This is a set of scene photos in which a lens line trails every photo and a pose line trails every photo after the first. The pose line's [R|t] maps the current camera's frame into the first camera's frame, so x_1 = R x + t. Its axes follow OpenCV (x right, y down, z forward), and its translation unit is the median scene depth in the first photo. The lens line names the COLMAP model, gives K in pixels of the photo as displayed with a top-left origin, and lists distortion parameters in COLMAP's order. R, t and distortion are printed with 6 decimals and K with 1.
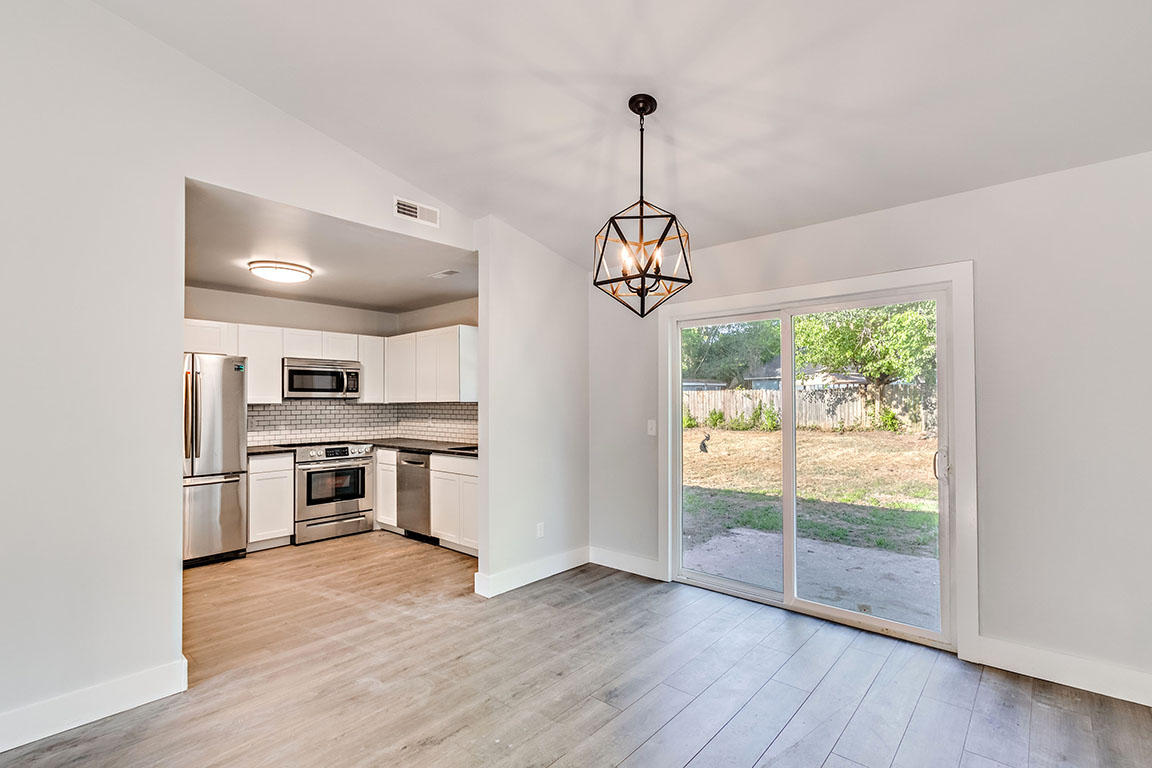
lens RADIAL K [[526.3, 0, 569.6], [0, 526.3, 402.0], [0, 0, 1]] dist [0.001775, 0.000631]
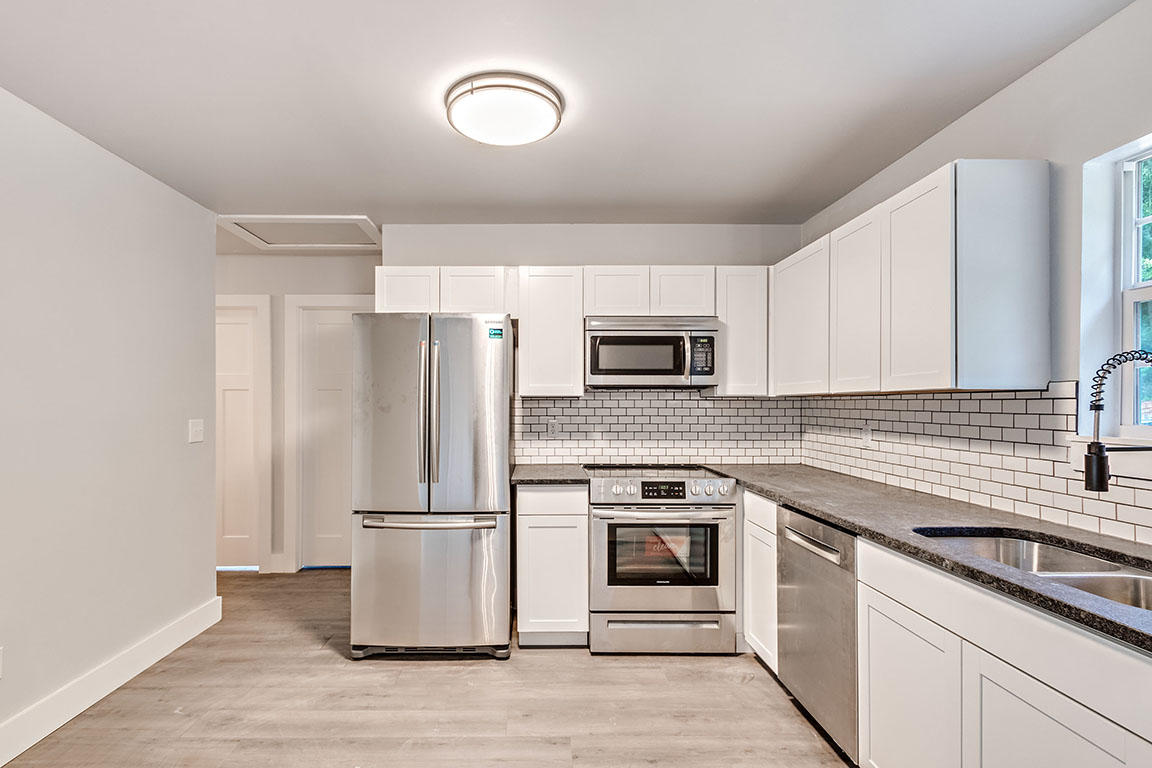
lens RADIAL K [[526.3, 0, 569.6], [0, 526.3, 402.0], [0, 0, 1]] dist [0.001775, 0.000631]
pose [[0.688911, 0.003117, -0.724840, -0.128866], [-0.003223, 0.999994, 0.001236, 0.008639], [0.724839, 0.001485, 0.688916, 0.563416]]
